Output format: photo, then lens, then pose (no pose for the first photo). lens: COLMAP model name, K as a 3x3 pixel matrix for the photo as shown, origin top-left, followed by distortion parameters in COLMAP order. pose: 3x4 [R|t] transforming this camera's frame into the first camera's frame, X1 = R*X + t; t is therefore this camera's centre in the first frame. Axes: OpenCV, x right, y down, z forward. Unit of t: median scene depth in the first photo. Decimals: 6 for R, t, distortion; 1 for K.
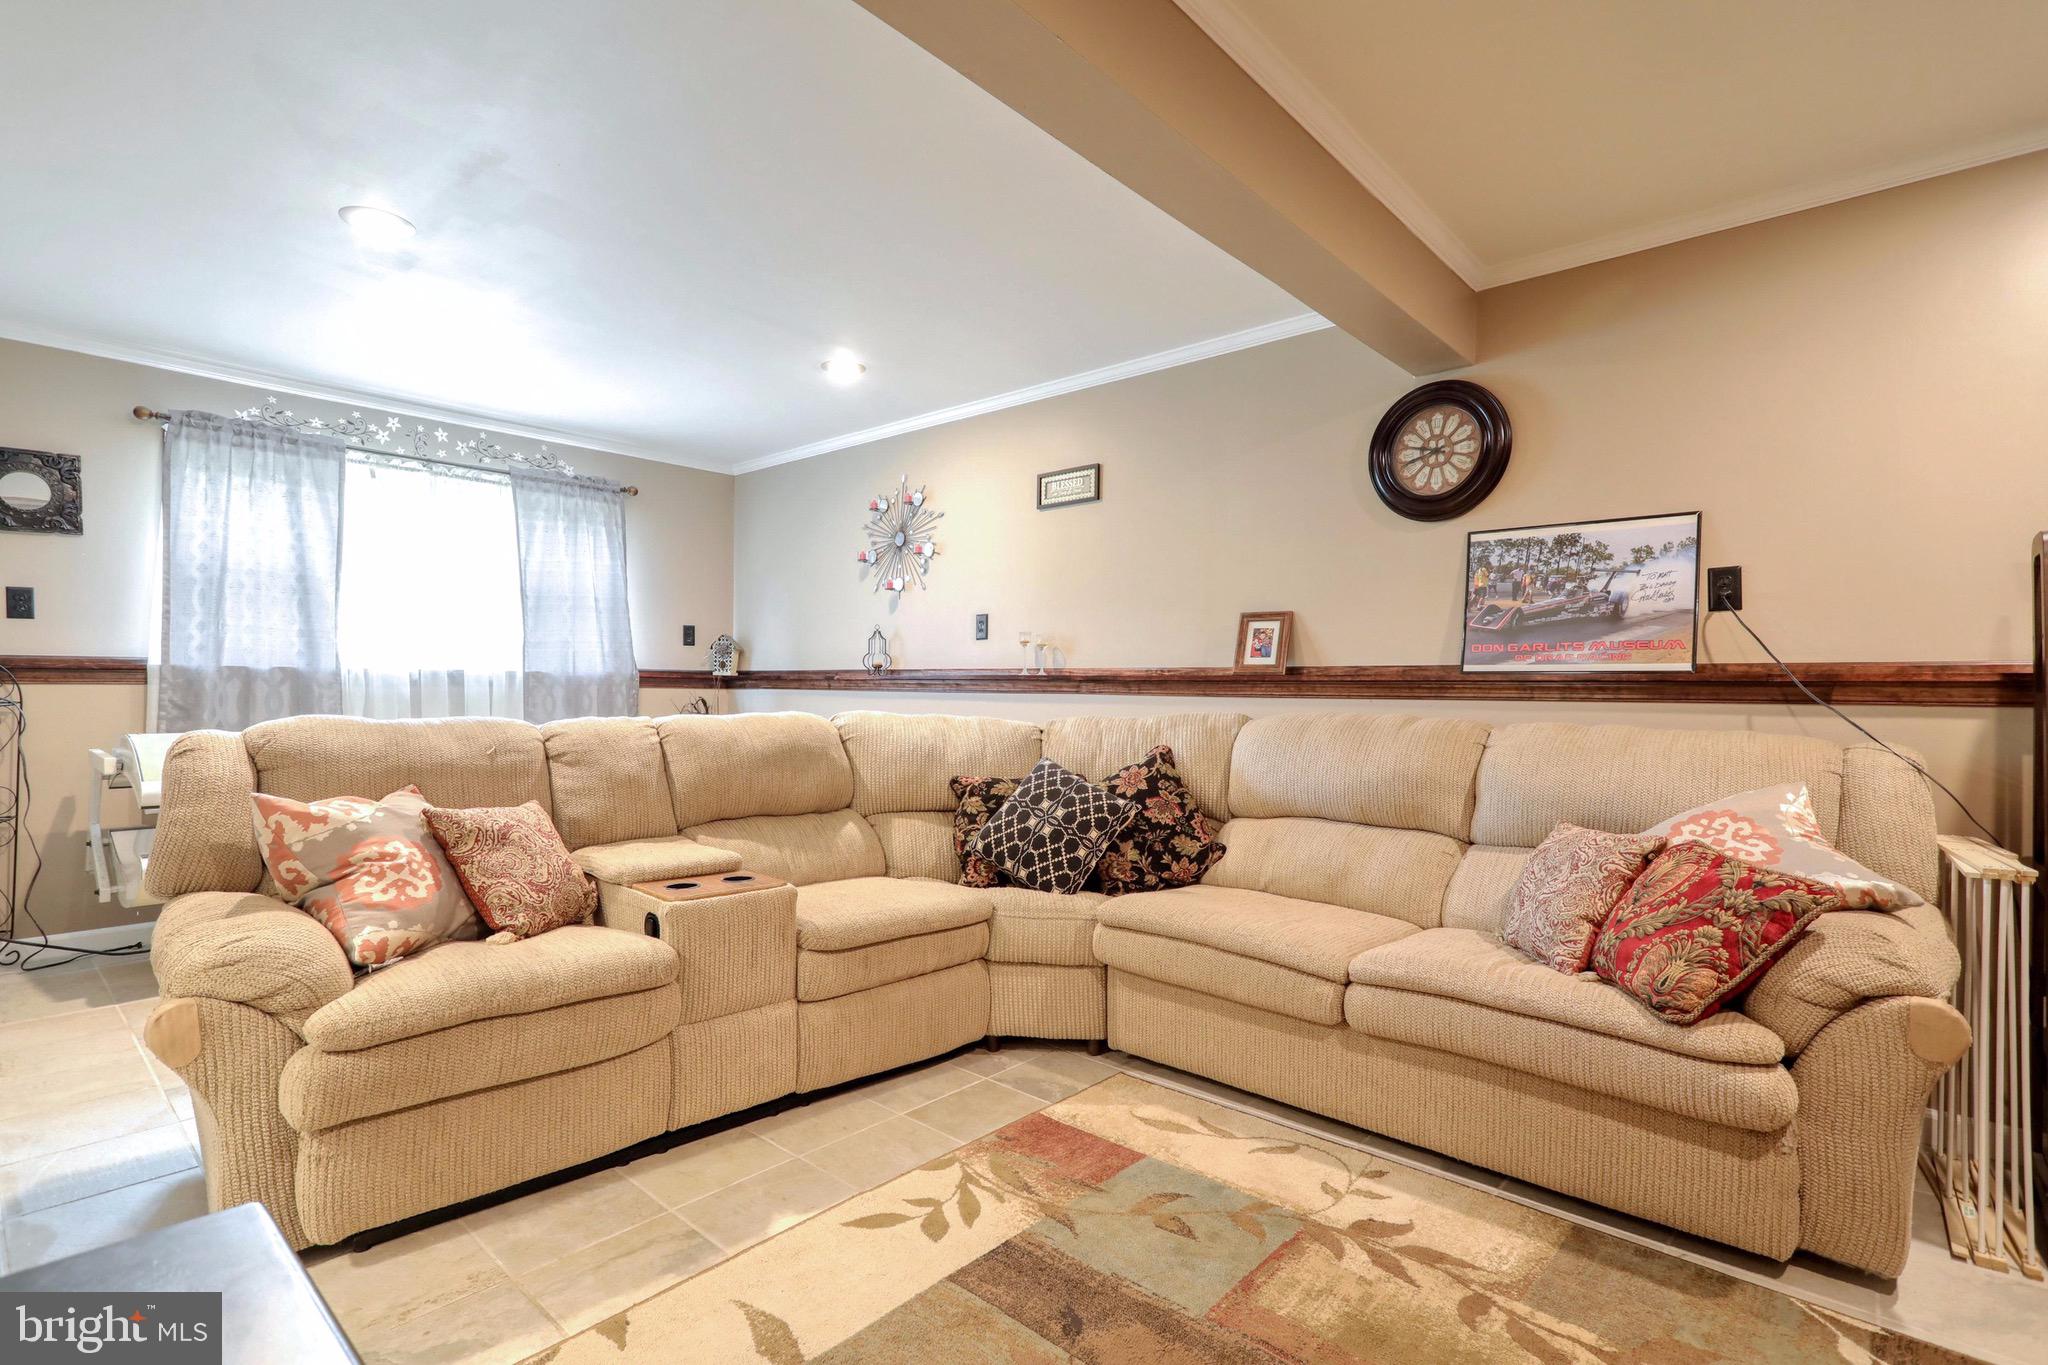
lens RADIAL K [[1030.7, 0, 1067.9], [0, 1030.7, 677.4], [0, 0, 1]] dist [0.000951, 0.000216]
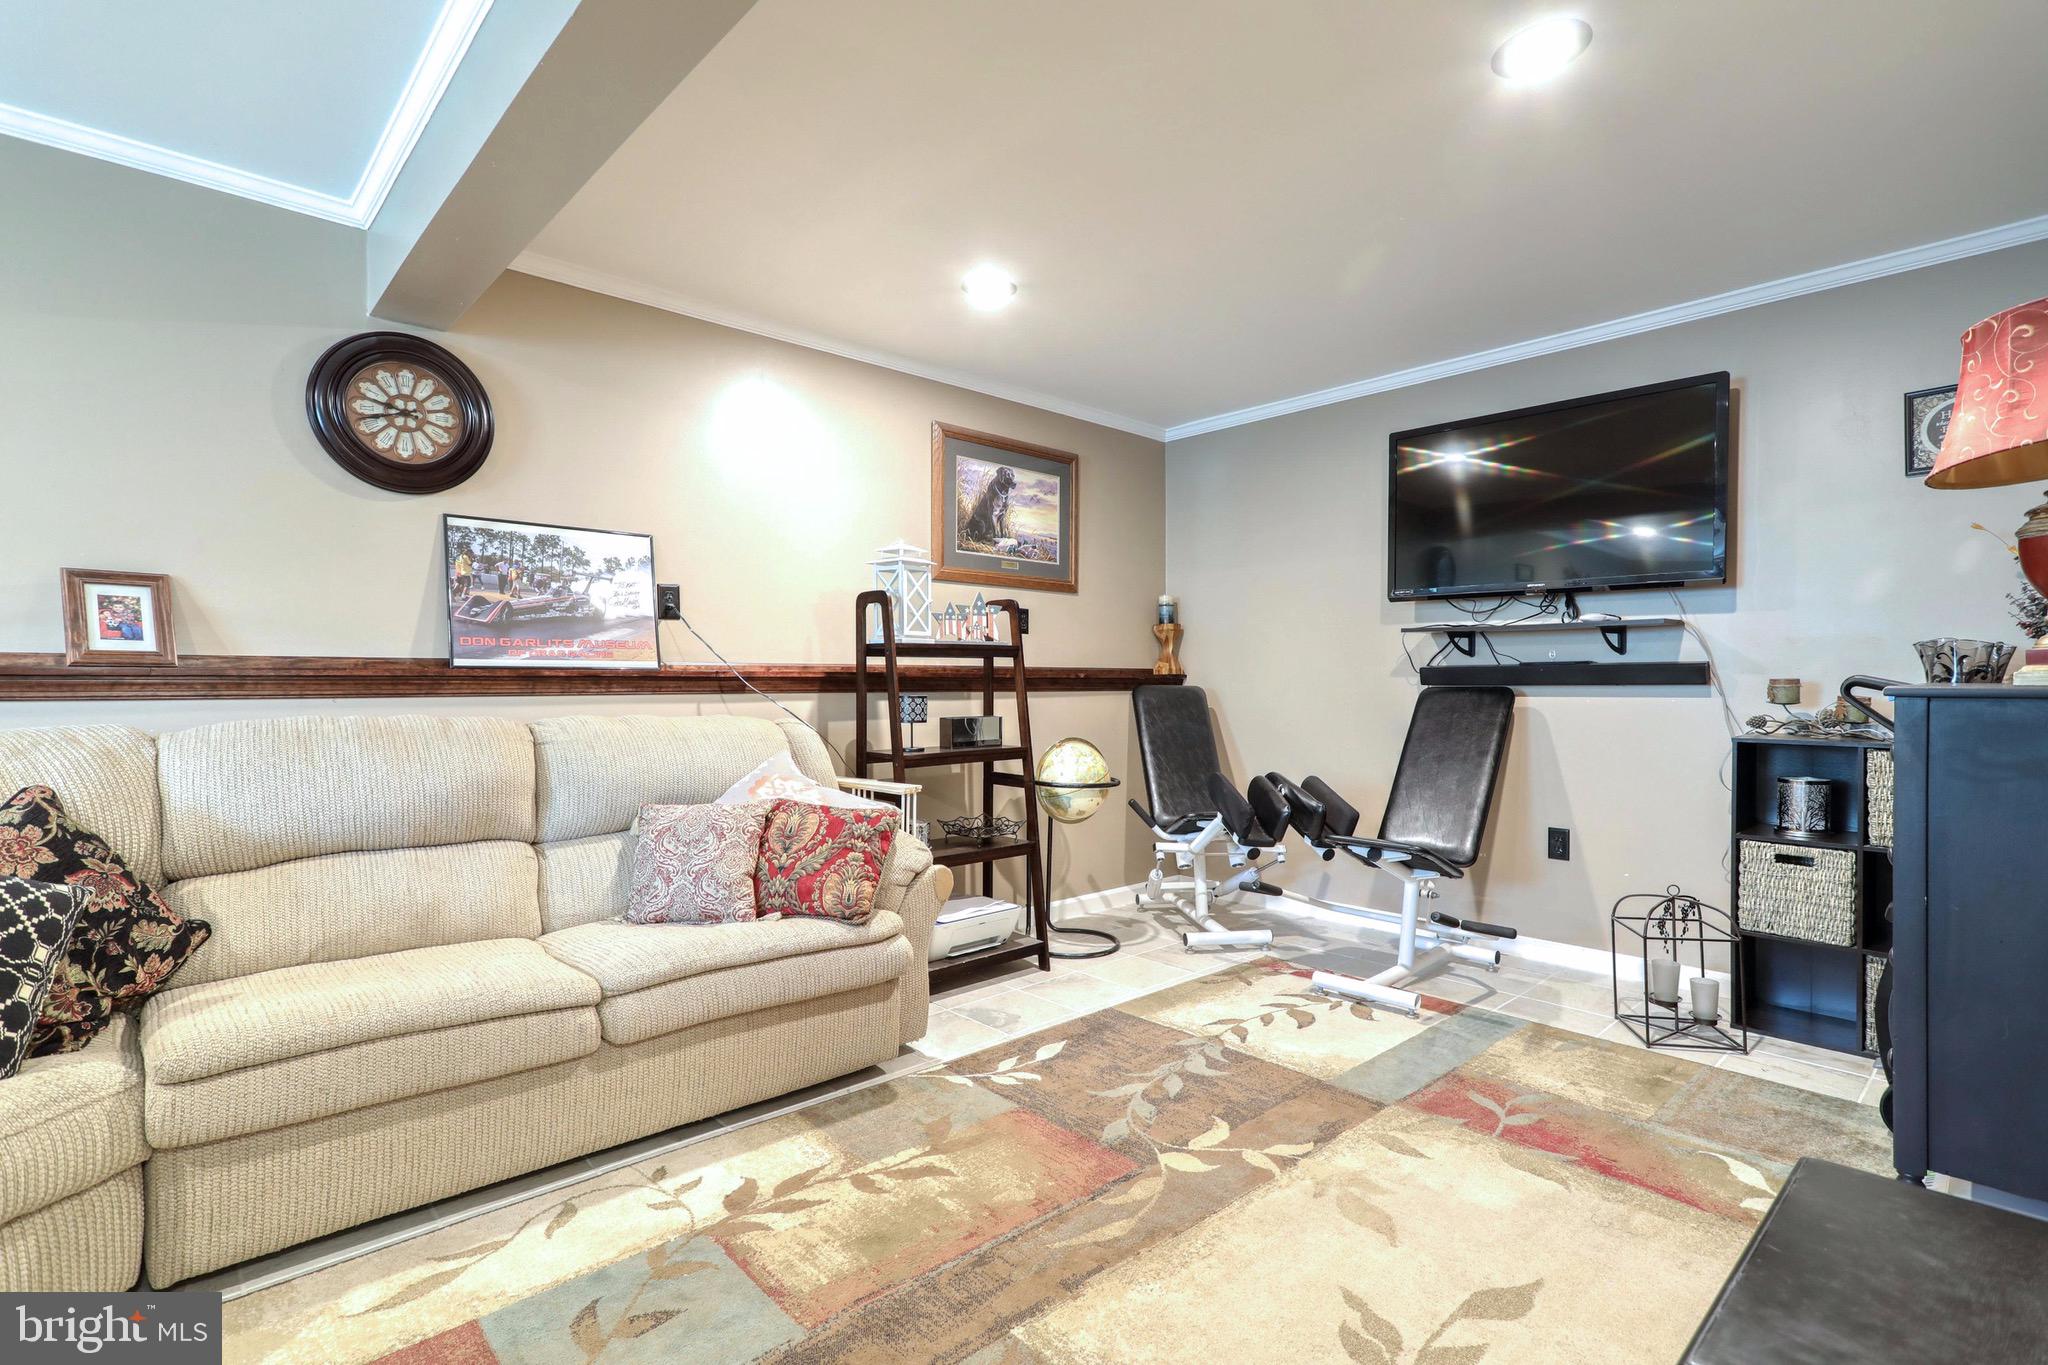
lens RADIAL K [[982.6, 0, 1040.1], [0, 982.6, 672.6], [0, 0, 1]] dist [0.002068, -0.001350]
pose [[0.079453, -0.001768, 0.996837, -0.463646], [-0.013641, 0.999903, 0.002860, -0.009295], [-0.996745, -0.013825, 0.079421, 0.418741]]
